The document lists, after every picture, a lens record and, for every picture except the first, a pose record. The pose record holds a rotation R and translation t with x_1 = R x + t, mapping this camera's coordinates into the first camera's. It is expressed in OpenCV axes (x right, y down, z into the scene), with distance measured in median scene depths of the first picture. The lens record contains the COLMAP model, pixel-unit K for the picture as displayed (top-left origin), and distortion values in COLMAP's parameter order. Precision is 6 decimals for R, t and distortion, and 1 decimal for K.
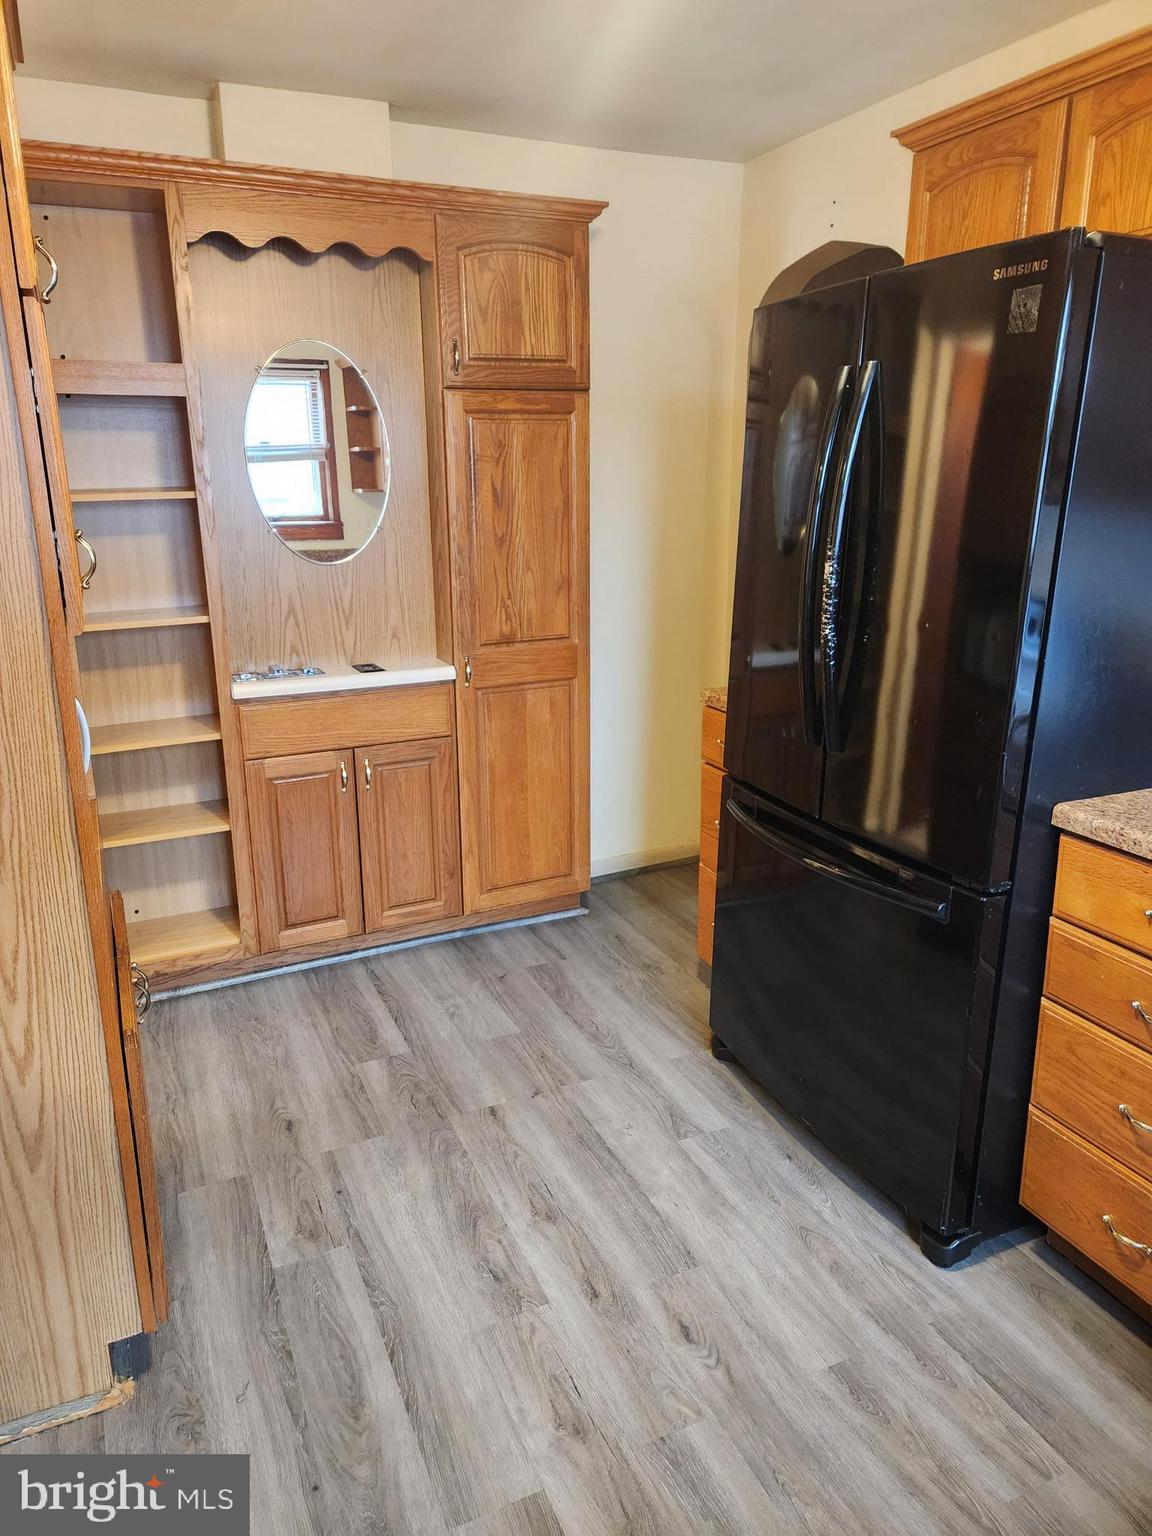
lens RADIAL K [[1042.0, 0, 577.4], [0, 1042.0, 763.0], [0, 0, 1]] dist [0.058688, -0.056433]
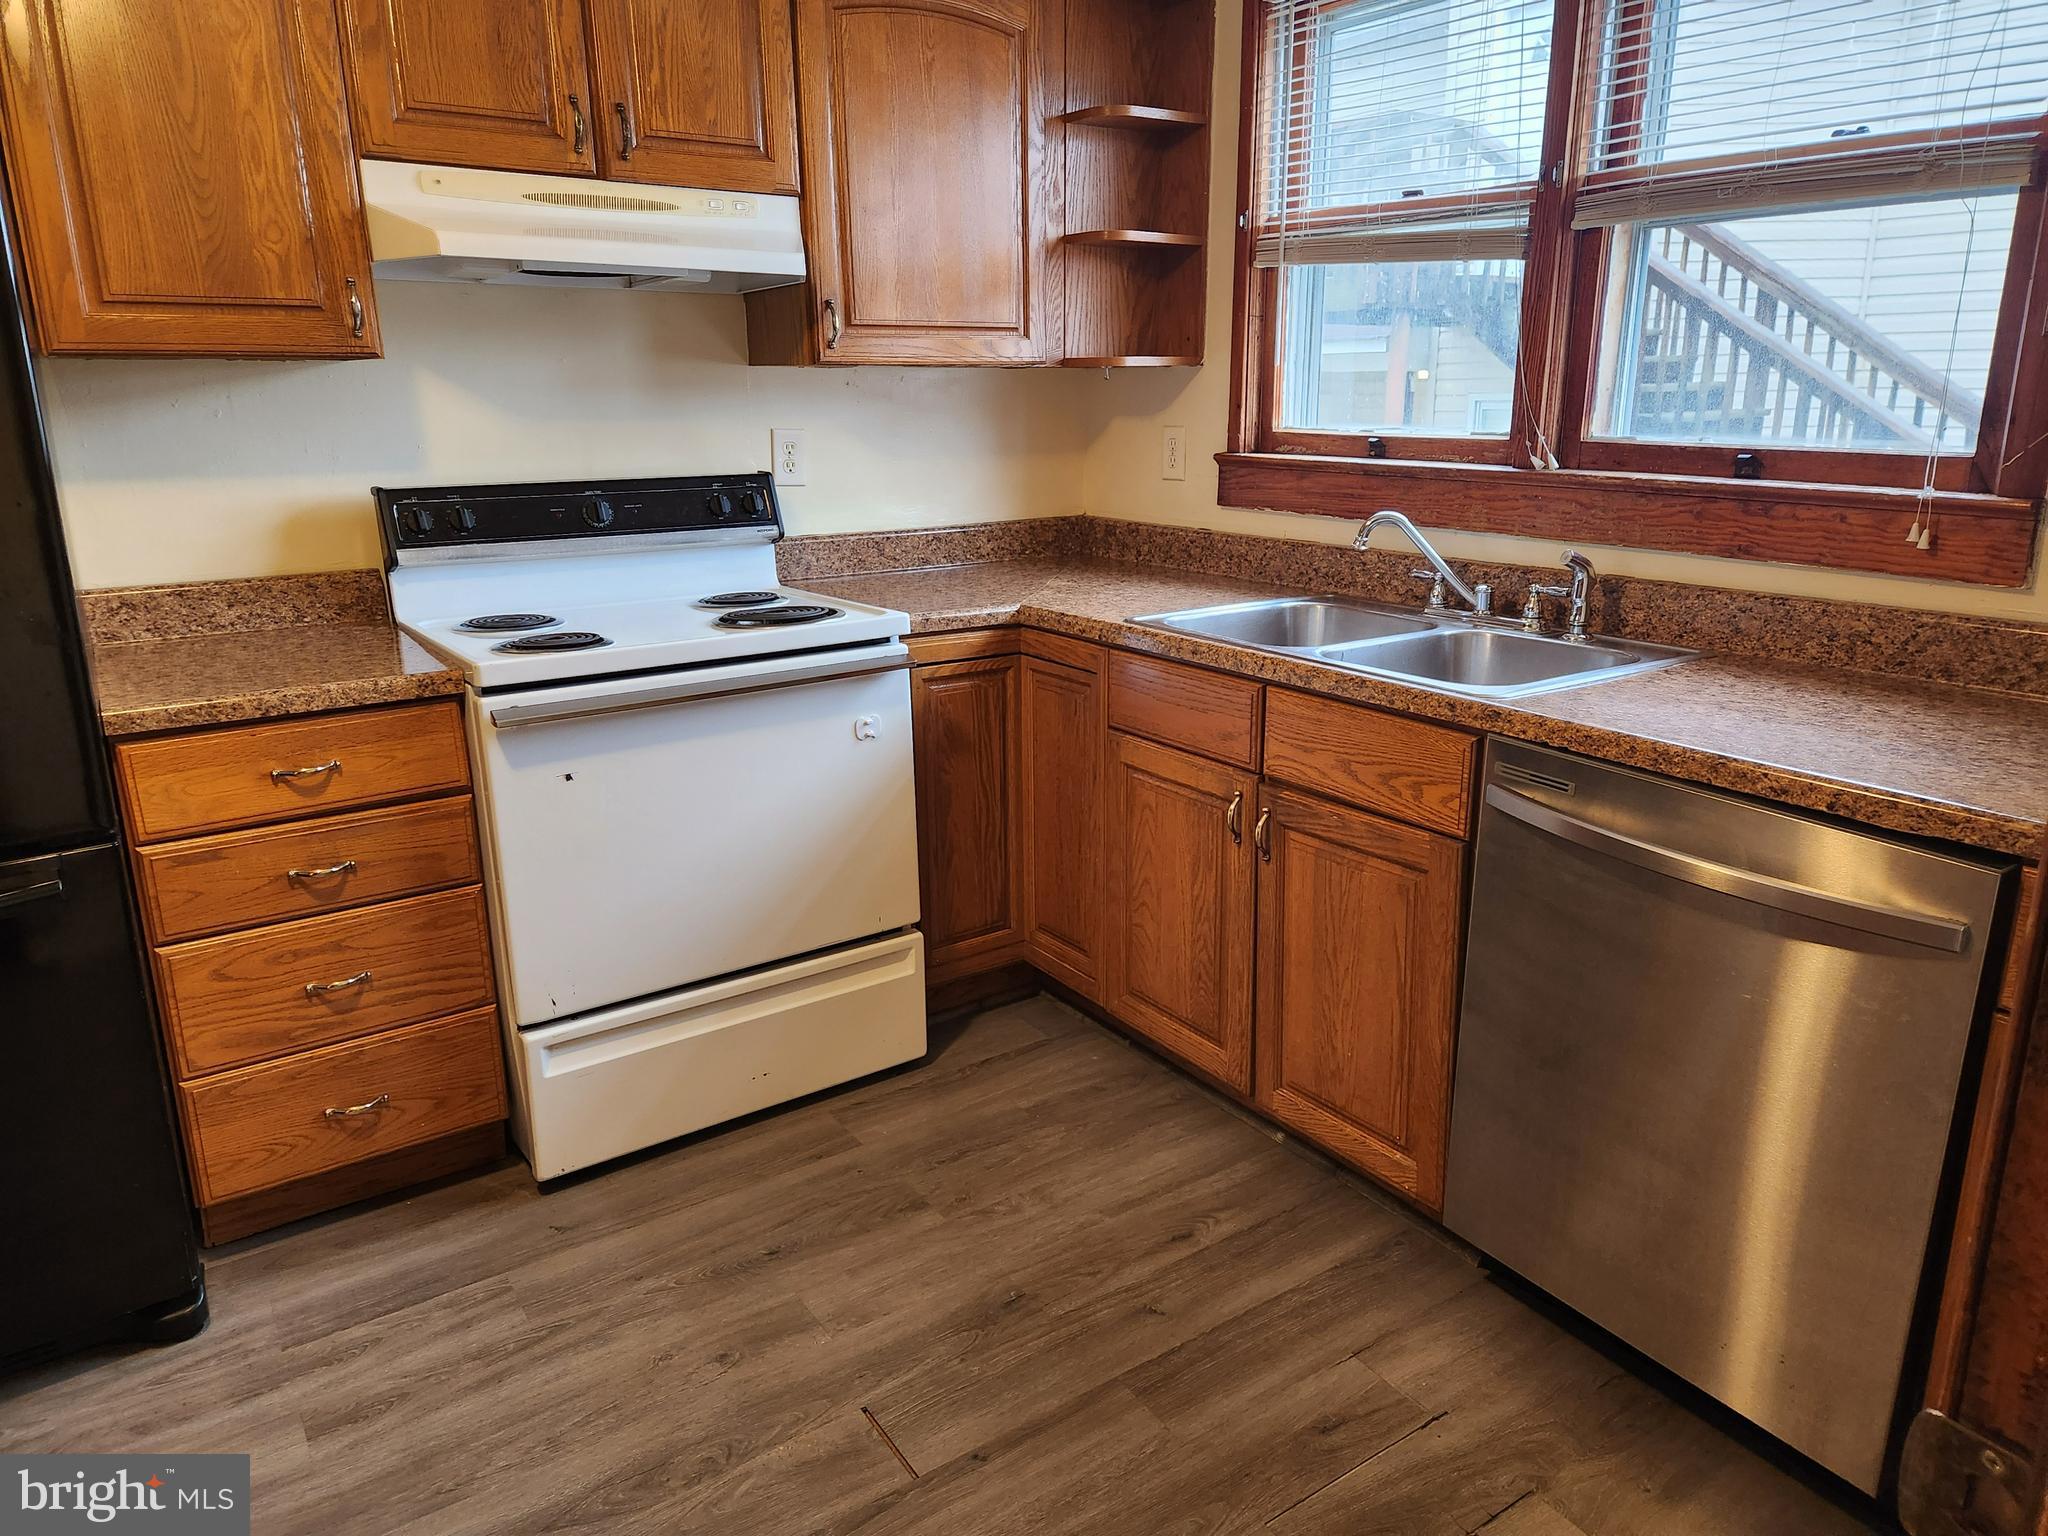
lens RADIAL K [[1389.3, 0, 1025.2], [0, 1389.3, 770.5], [0, 0, 1]] dist [0.058688, -0.056433]
pose [[-0.167165, -0.259959, 0.951040, -0.716718], [0.280310, 0.912274, 0.298633, -0.044938], [-0.945242, 0.316507, -0.079631, 0.423082]]
